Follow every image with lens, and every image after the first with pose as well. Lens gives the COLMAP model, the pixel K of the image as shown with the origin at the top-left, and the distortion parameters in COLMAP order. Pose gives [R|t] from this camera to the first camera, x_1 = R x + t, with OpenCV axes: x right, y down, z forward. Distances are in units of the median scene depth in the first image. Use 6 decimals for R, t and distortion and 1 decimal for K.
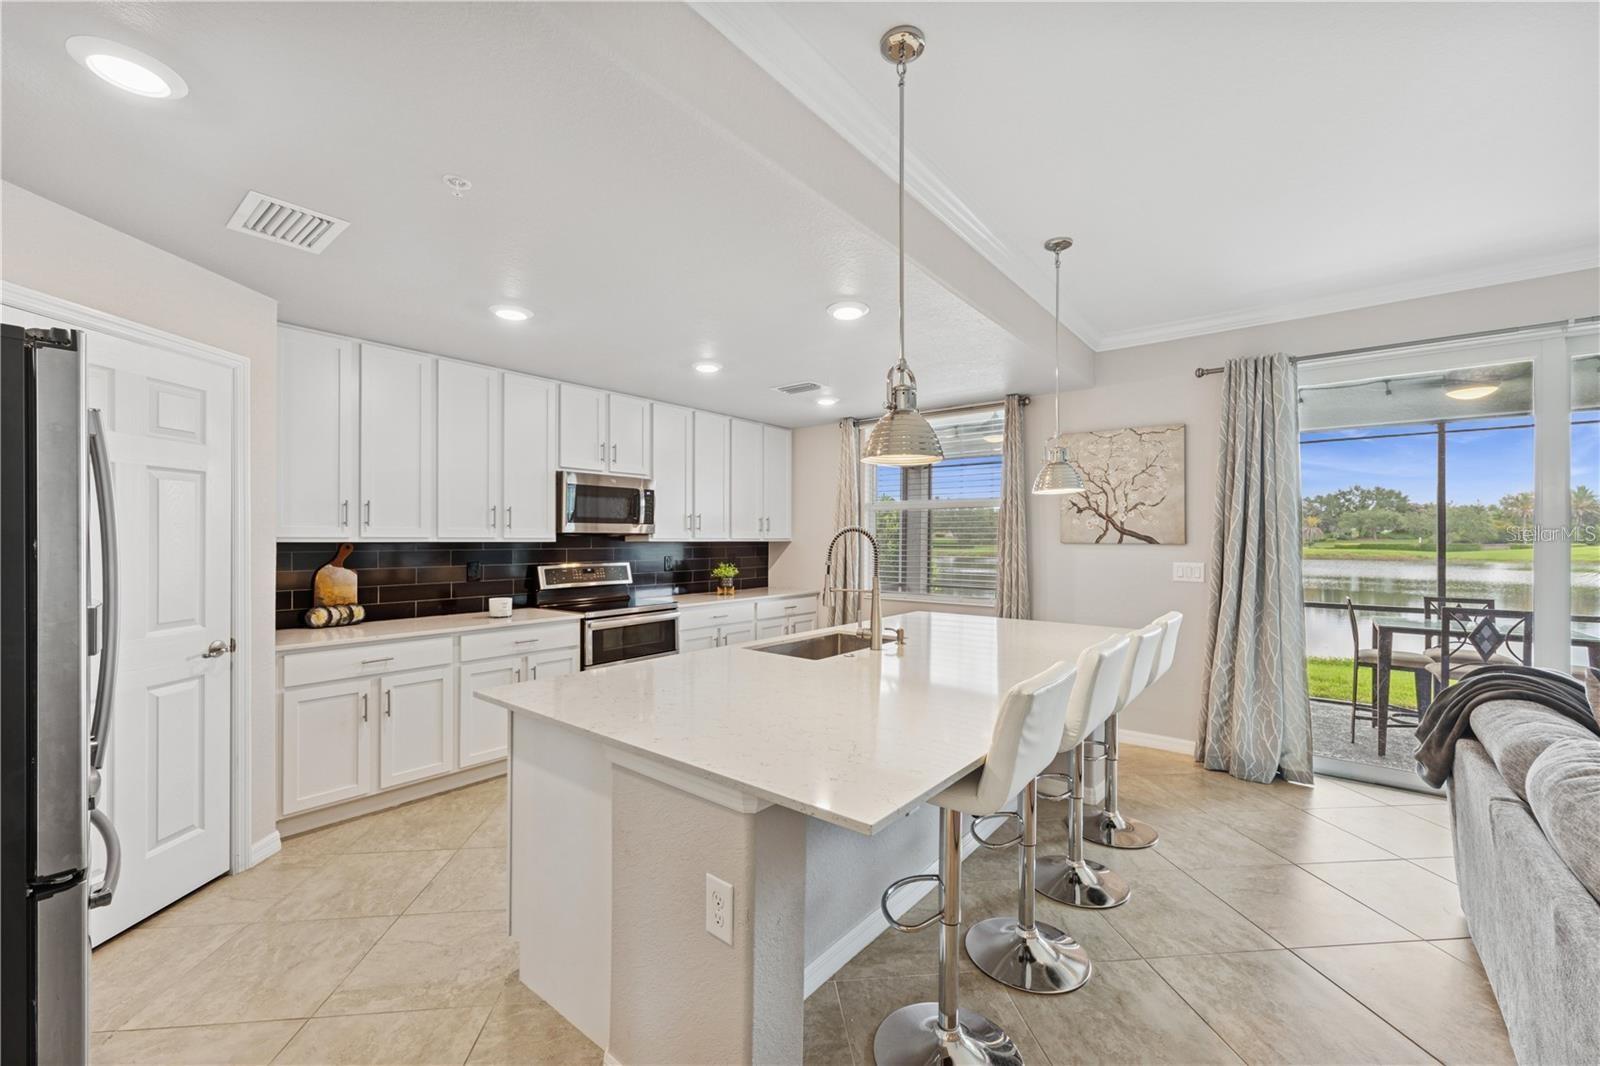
lens RADIAL K [[645.7, 0, 794.2], [0, 645.7, 539.5], [0, 0, 1]] dist [-0.000215, 0.001009]
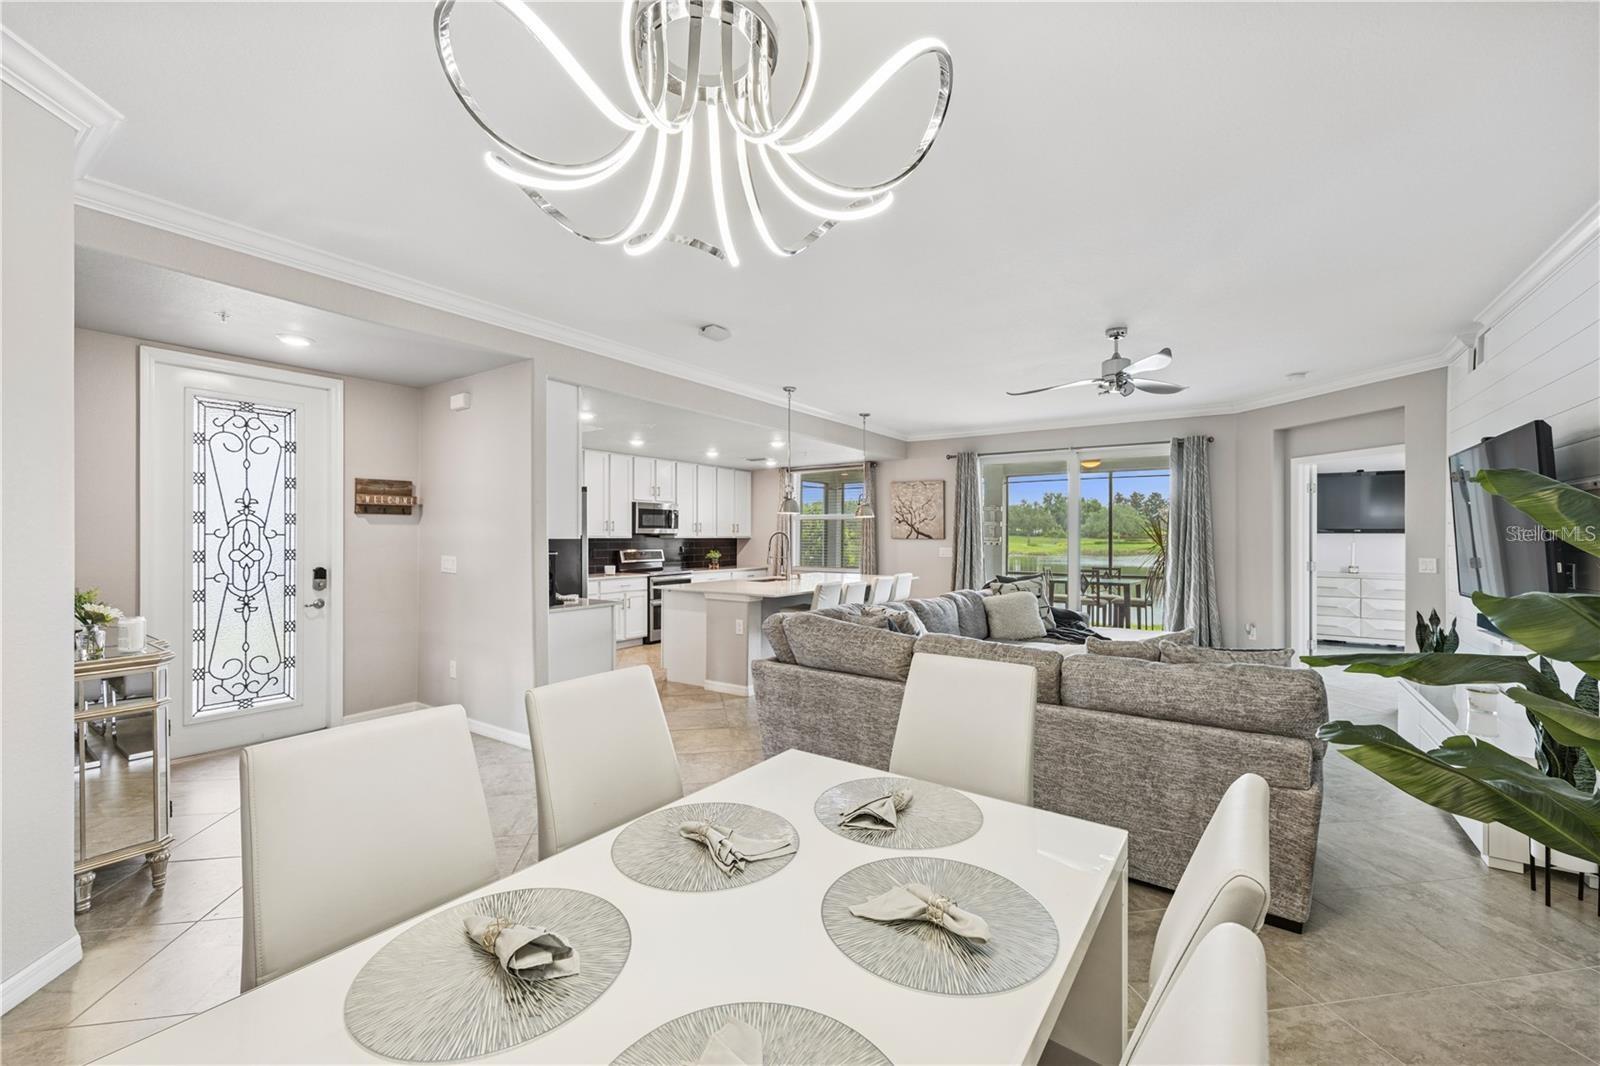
lens RADIAL K [[645.7, 0, 797.0], [0, 645.7, 538.0], [0, 0, 1]] dist [-0.000215, 0.001009]
pose [[0.996926, -0.000955, 0.078346, -0.024538], [0.000874, 0.999999, 0.001077, 0.001698], [-0.078346, -0.001005, 0.996926, -0.994493]]
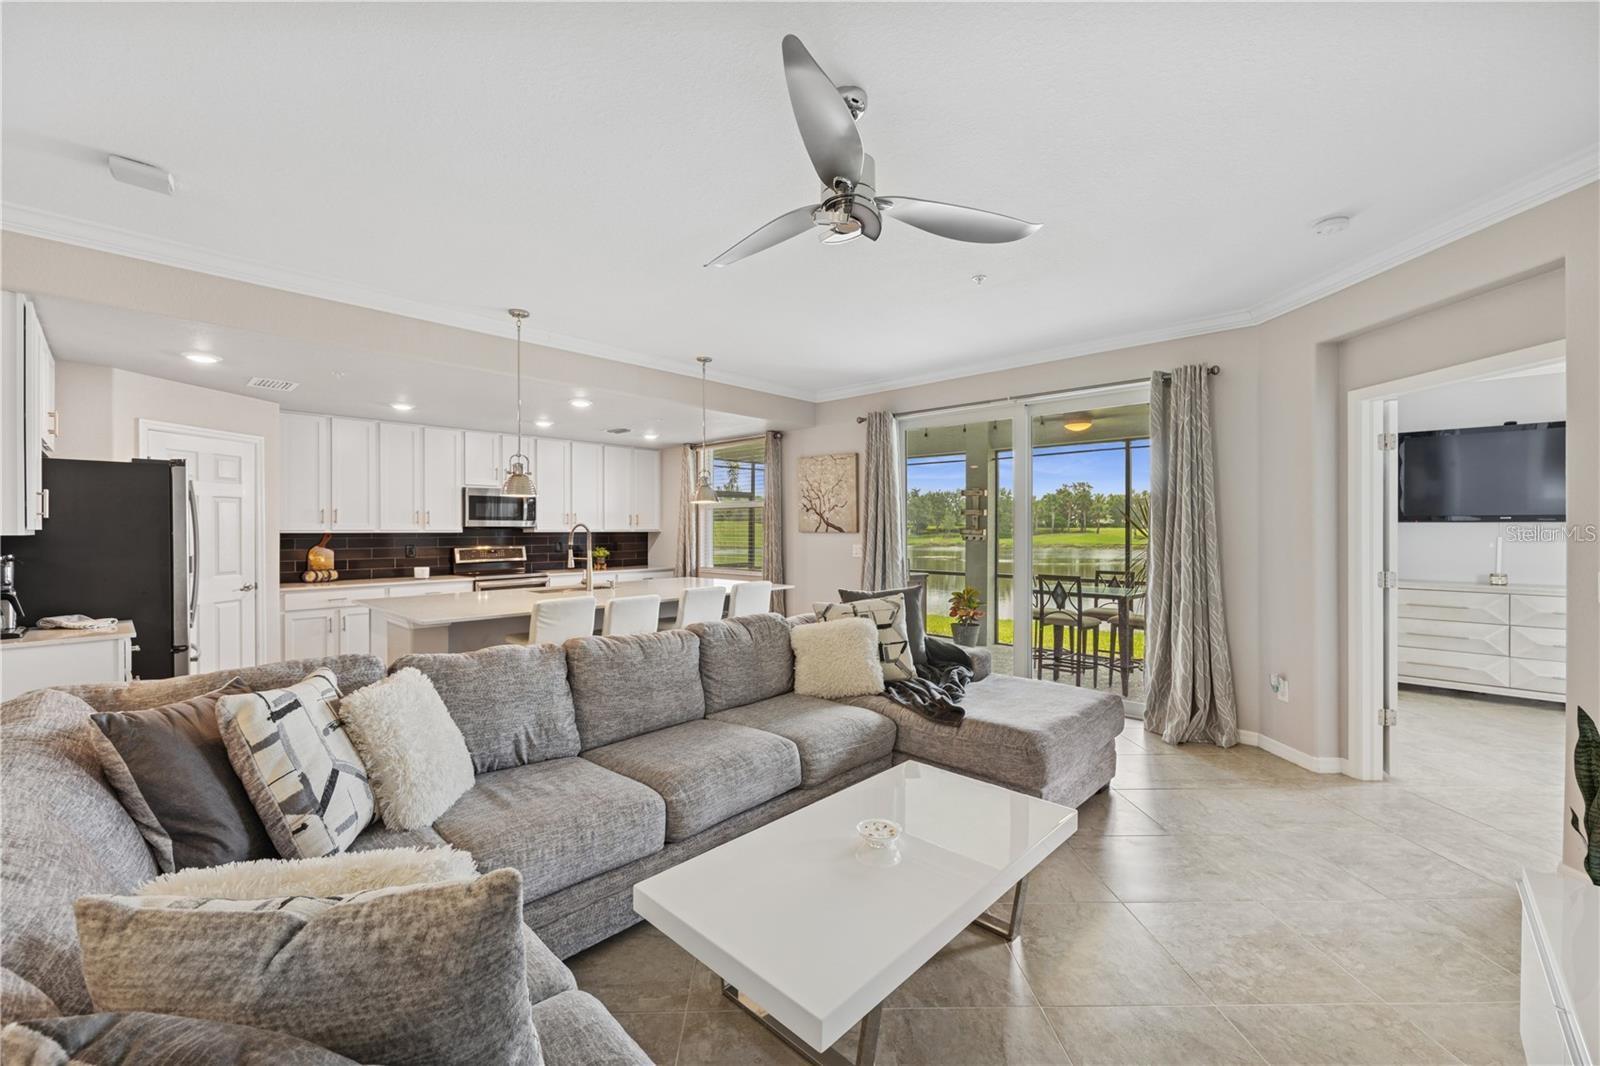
lens RADIAL K [[645.7, 0, 791.9], [0, 645.7, 532.5], [0, 0, 1]] dist [-0.000215, 0.001009]
pose [[0.997490, -0.003661, -0.070717, 0.544630], [0.003941, 0.999985, 0.003810, 0.000876], [0.070702, -0.004079, 0.997489, -0.511336]]
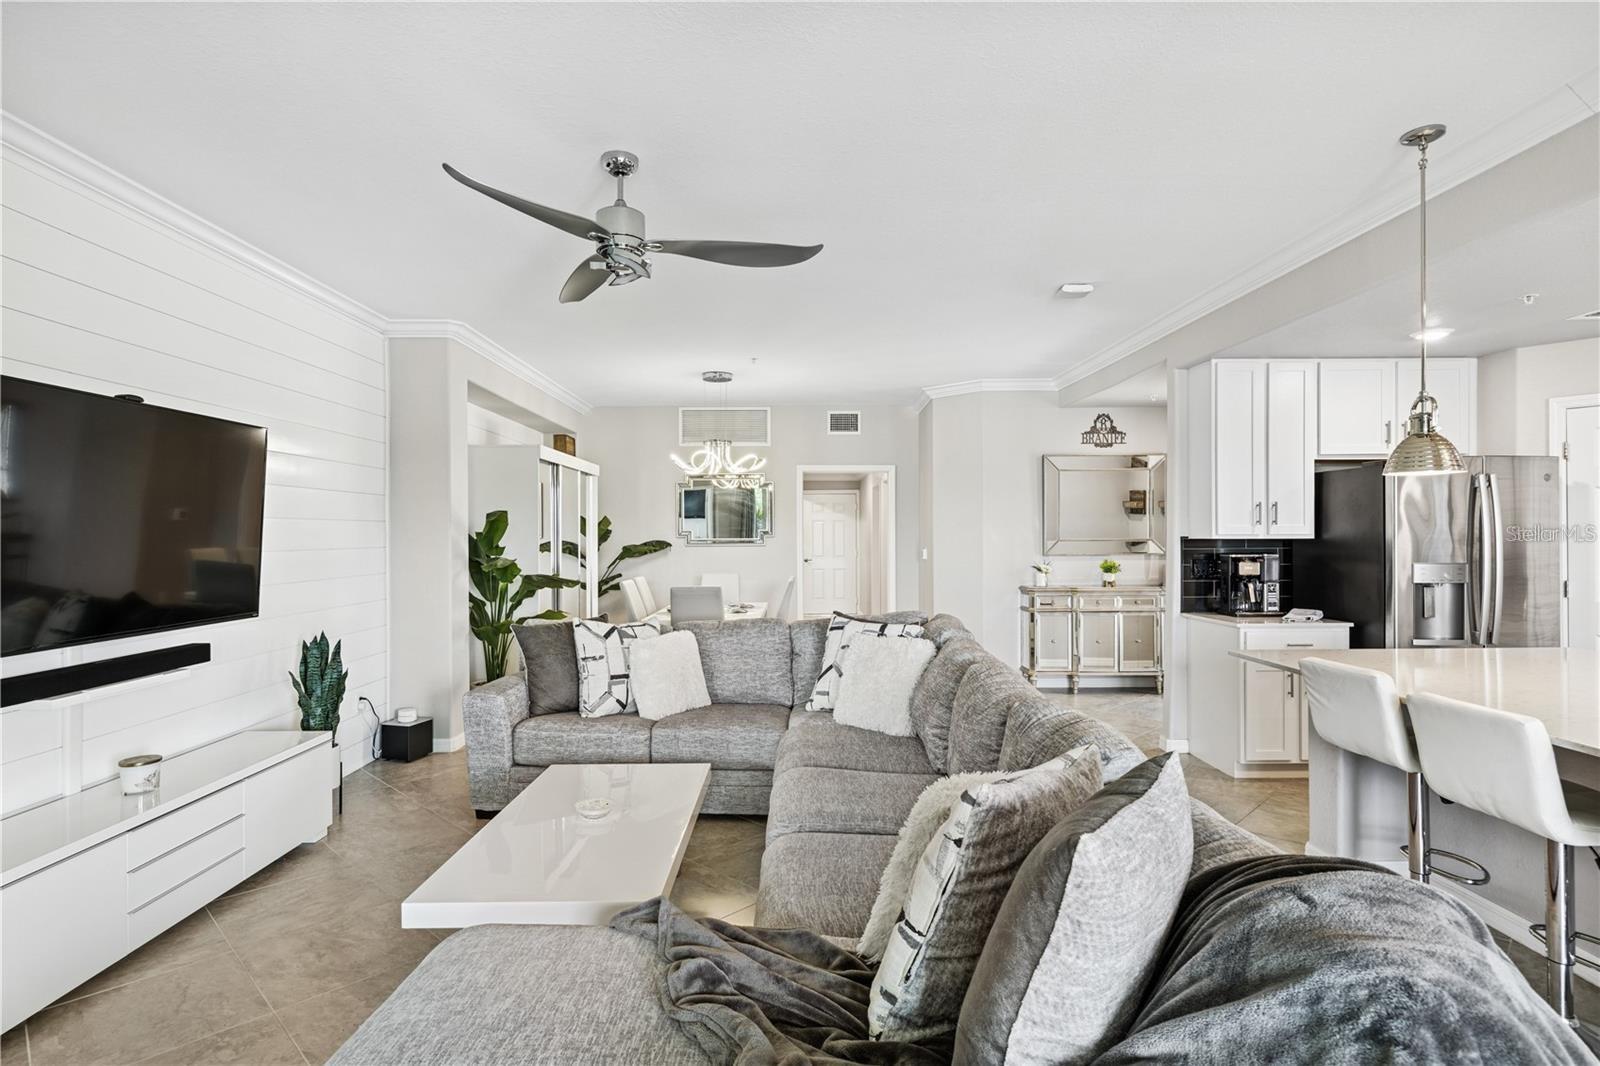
lens RADIAL K [[818.4, 0, 793.7], [0, 818.4, 528.0], [0, 0, 1]] dist [0.005798, 0.000981]
pose [[-0.769654, -0.004880, -0.638443, 0.888987], [0.001168, 0.999958, -0.009050, -0.001116], [0.638461, -0.007711, -0.769616, 0.616333]]
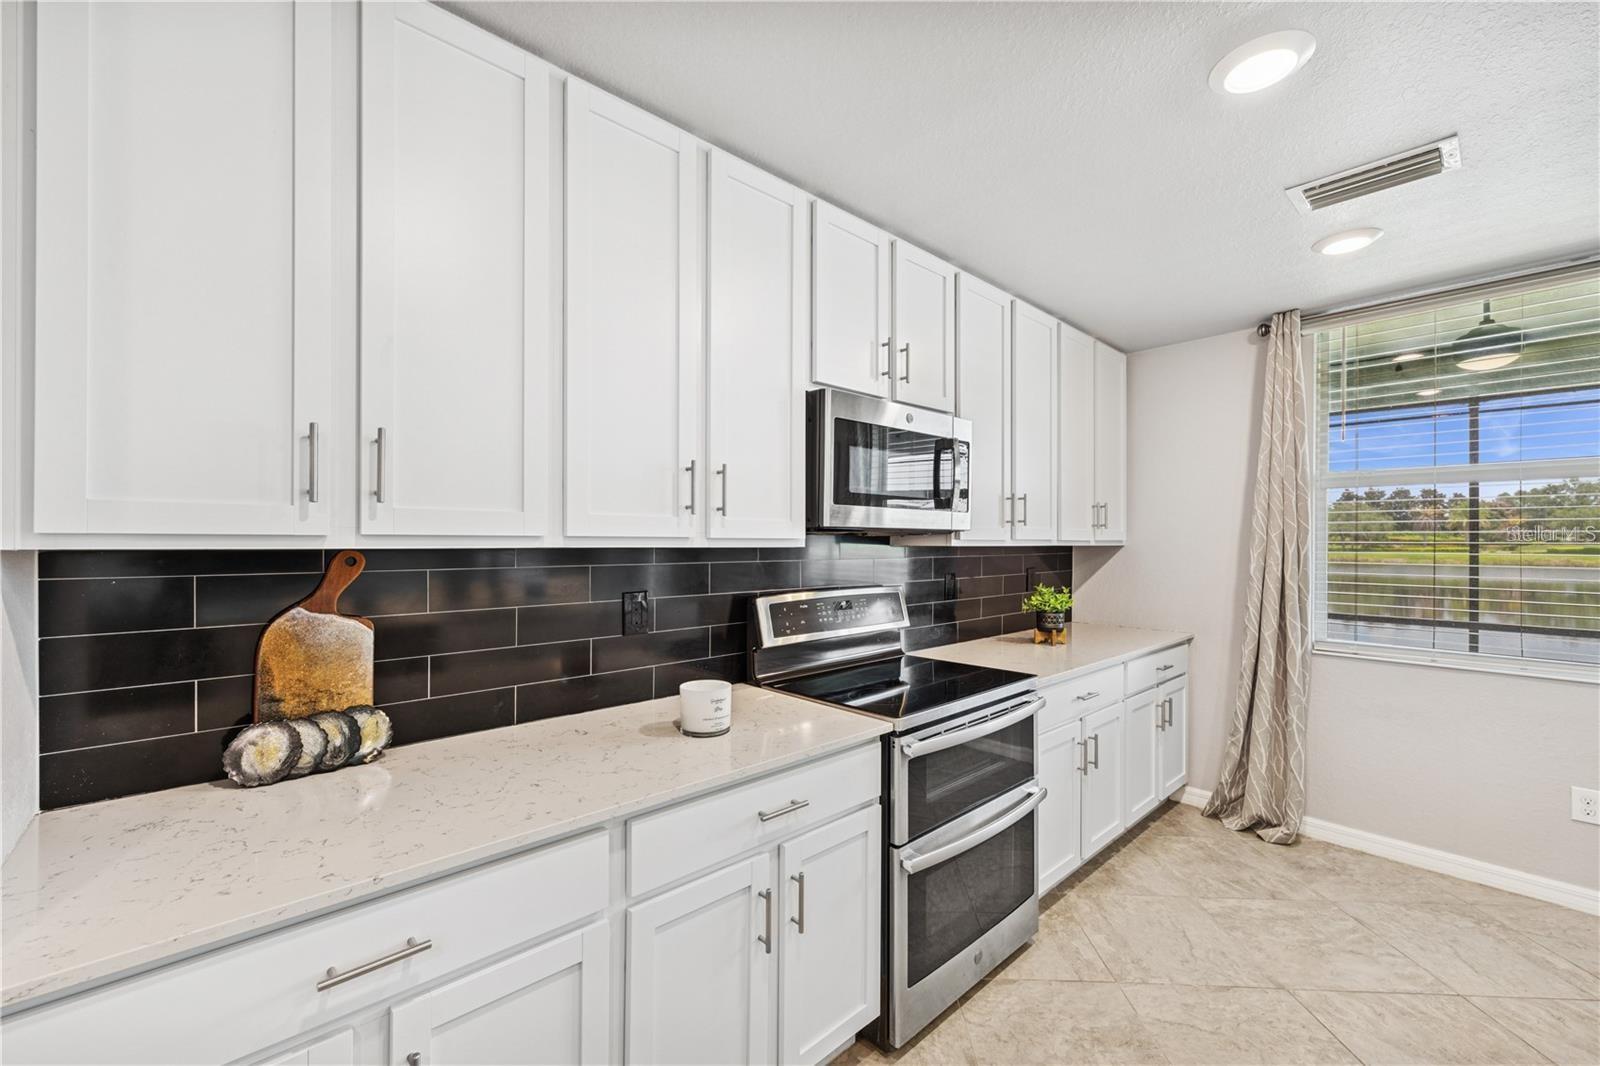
lens RADIAL K [[645.7, 0, 791.1], [0, 645.7, 538.7], [0, 0, 1]] dist [-0.000215, 0.001009]
pose [[0.988445, 0.001094, -0.151575, -0.313837], [-0.001793, 0.999988, -0.004479, -0.000349], [0.151568, 0.004700, 0.988436, 0.557066]]
